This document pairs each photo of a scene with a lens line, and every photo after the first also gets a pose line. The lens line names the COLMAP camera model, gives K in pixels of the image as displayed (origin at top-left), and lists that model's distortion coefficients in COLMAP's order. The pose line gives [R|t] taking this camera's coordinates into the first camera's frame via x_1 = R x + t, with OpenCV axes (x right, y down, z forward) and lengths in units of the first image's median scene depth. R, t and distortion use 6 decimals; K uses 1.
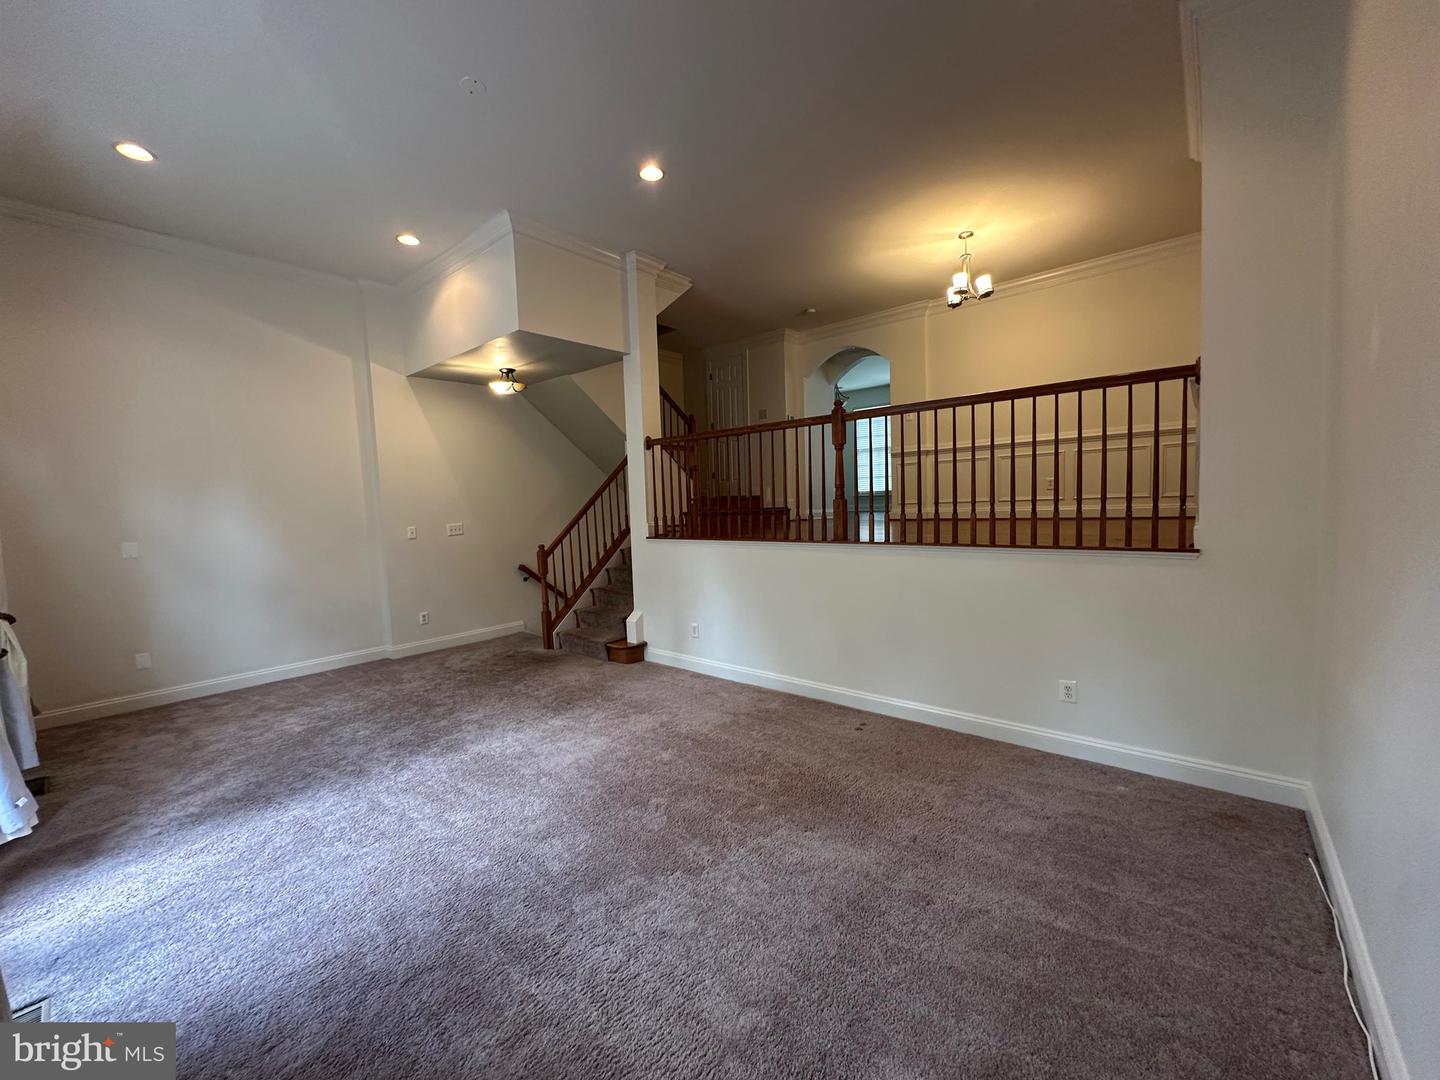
lens RADIAL K [[573.1, 0, 721.2], [0, 573.1, 546.2], [0, 0, 1]] dist [-0.002907, 0.000554]
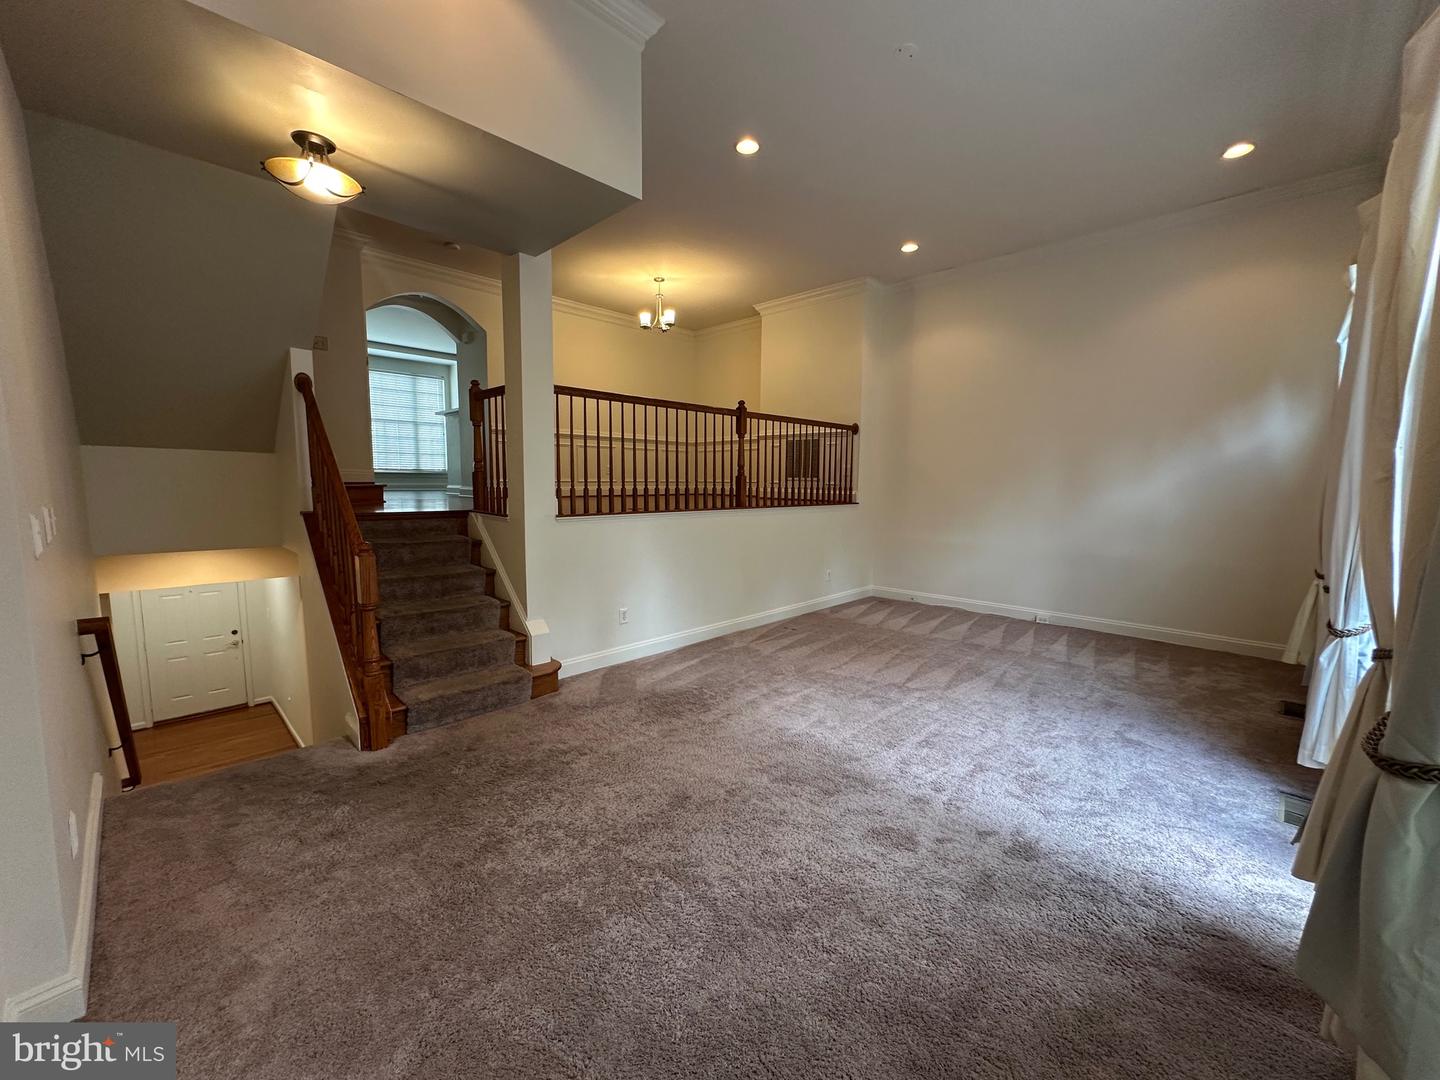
lens RADIAL K [[578.8, 0, 720.0], [0, 578.8, 540.0], [0, 0, 1]] dist [-0.000806, 0.000723]
pose [[0.066698, -0.069397, 0.995357, -0.937290], [0.066160, 0.995690, 0.064987, -0.019363], [-0.995577, 0.061518, 0.071002, 0.792702]]
